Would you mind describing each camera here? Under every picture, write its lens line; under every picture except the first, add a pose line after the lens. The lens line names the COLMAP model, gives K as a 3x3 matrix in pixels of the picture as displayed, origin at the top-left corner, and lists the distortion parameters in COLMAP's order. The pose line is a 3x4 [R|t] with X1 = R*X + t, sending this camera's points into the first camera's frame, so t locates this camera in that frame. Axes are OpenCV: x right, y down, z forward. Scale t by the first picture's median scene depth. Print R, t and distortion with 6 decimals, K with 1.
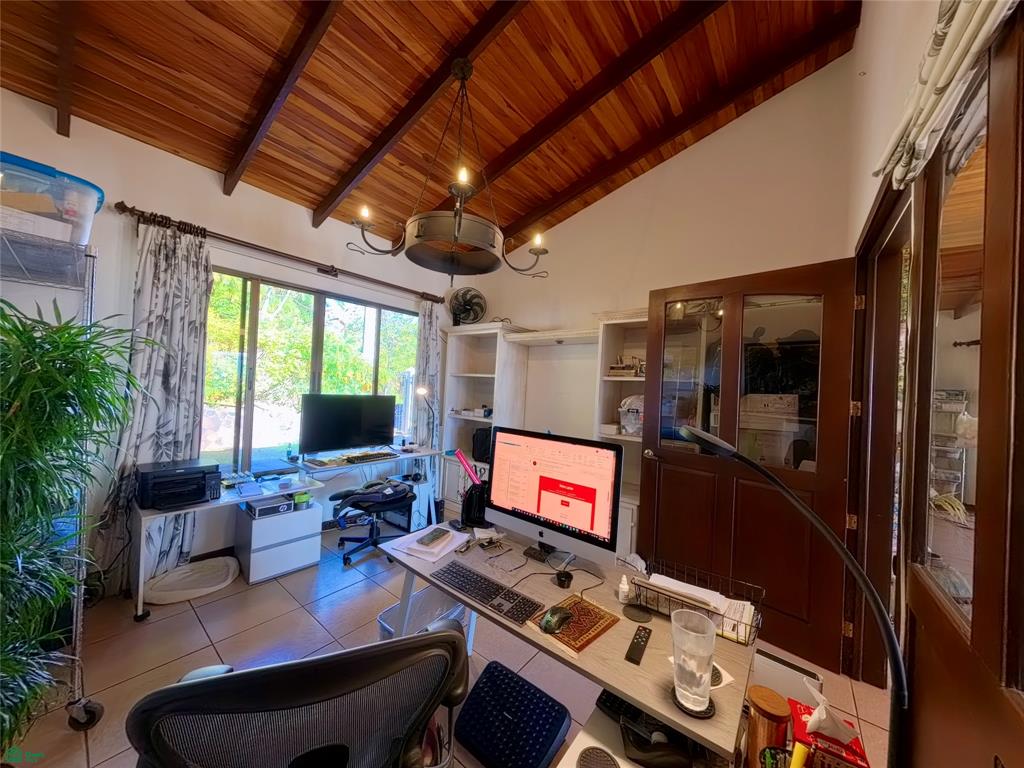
lens RADIAL K [[356.8, 0, 512.4], [0, 356.8, 381.5], [0, 0, 1]] dist [0.002165, -0.001492]
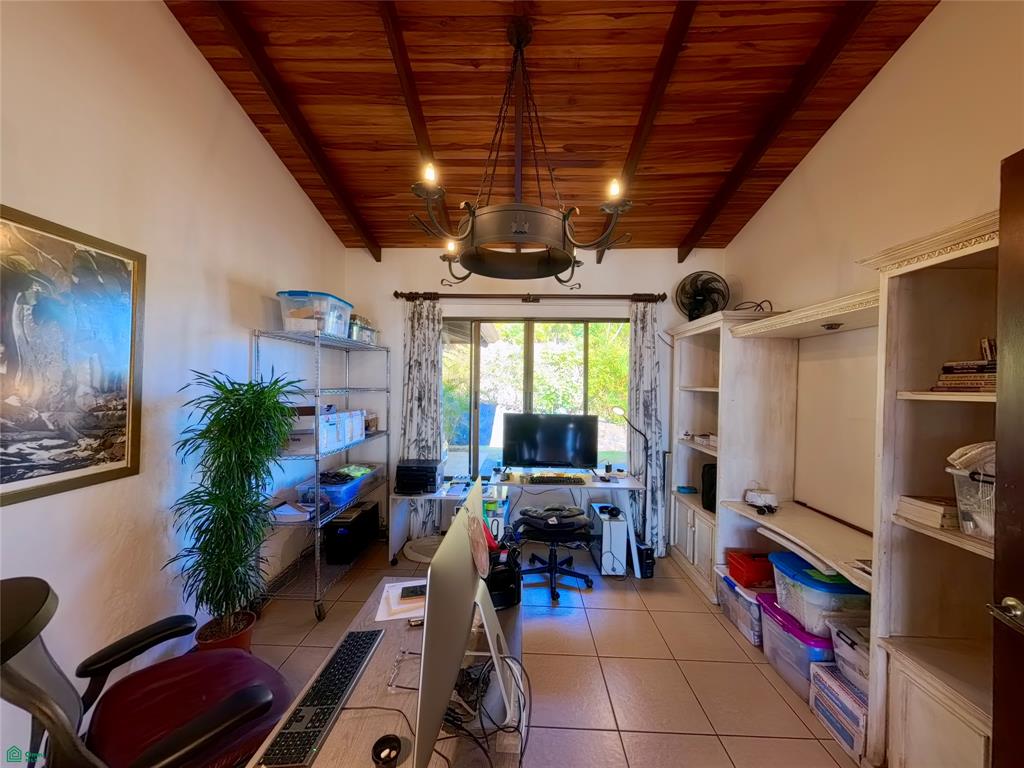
lens RADIAL K [[356.8, 0, 511.7], [0, 356.8, 381.8], [0, 0, 1]] dist [0.002165, -0.001492]
pose [[0.594874, -0.043831, -0.802623, 0.333739], [0.027273, 0.999038, -0.034343, -0.024309], [0.803356, -0.001460, 0.595498, 0.340032]]
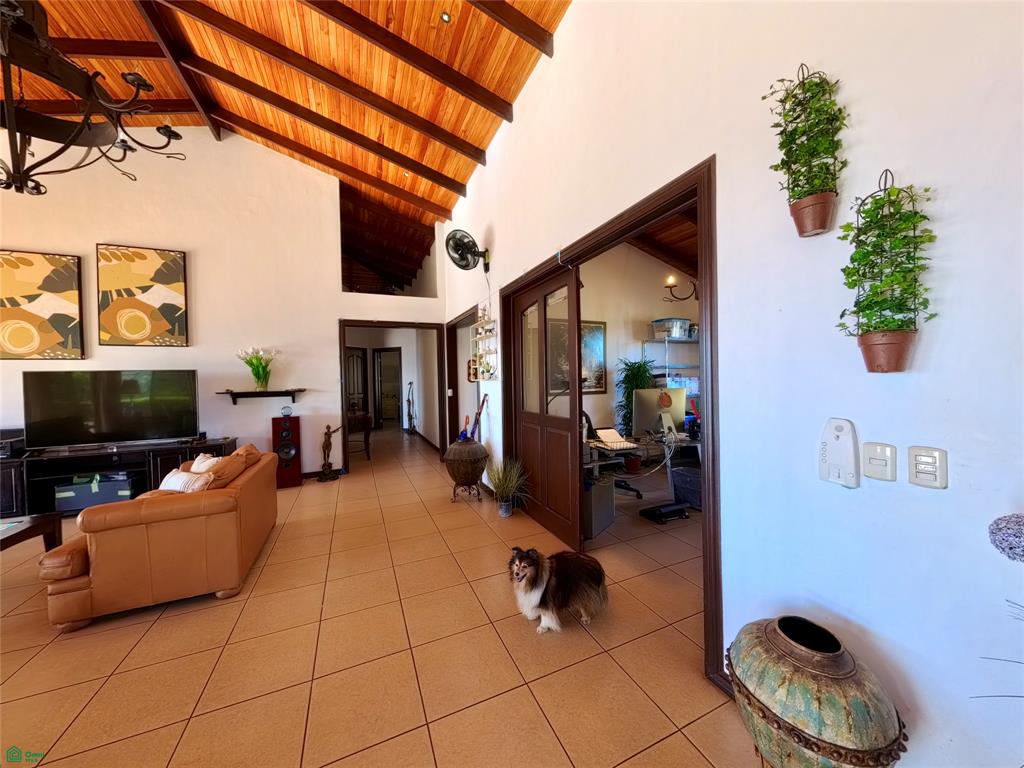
lens RADIAL K [[356.8, 0, 511.7], [0, 356.8, 383.6], [0, 0, 1]] dist [0.002165, -0.001492]
pose [[-0.467132, -0.026143, -0.883801, 1.257350], [0.010494, 0.999328, -0.035107, 0.090844], [0.884125, -0.025674, -0.466544, 0.600586]]
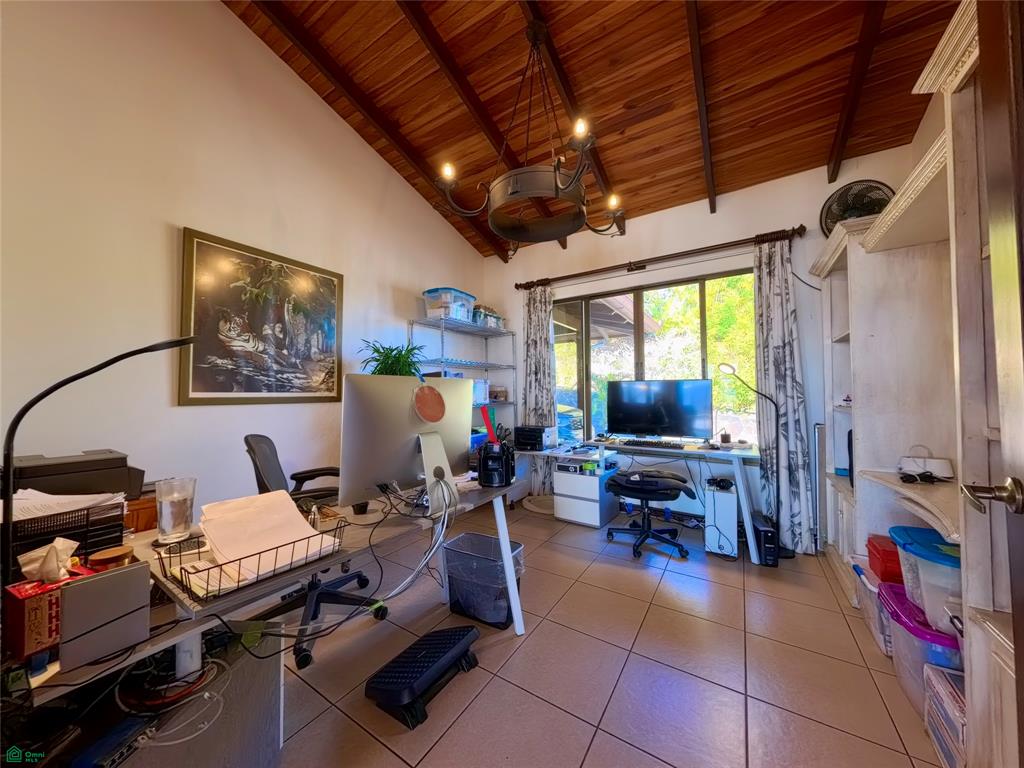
lens RADIAL K [[356.8, 0, 510.7], [0, 356.8, 382.0], [0, 0, 1]] dist [0.002165, -0.001492]
pose [[0.092590, -0.082715, -0.992263, 0.527605], [0.027494, 0.996376, -0.080493, 0.119984], [0.995325, -0.019828, 0.094528, 0.565942]]
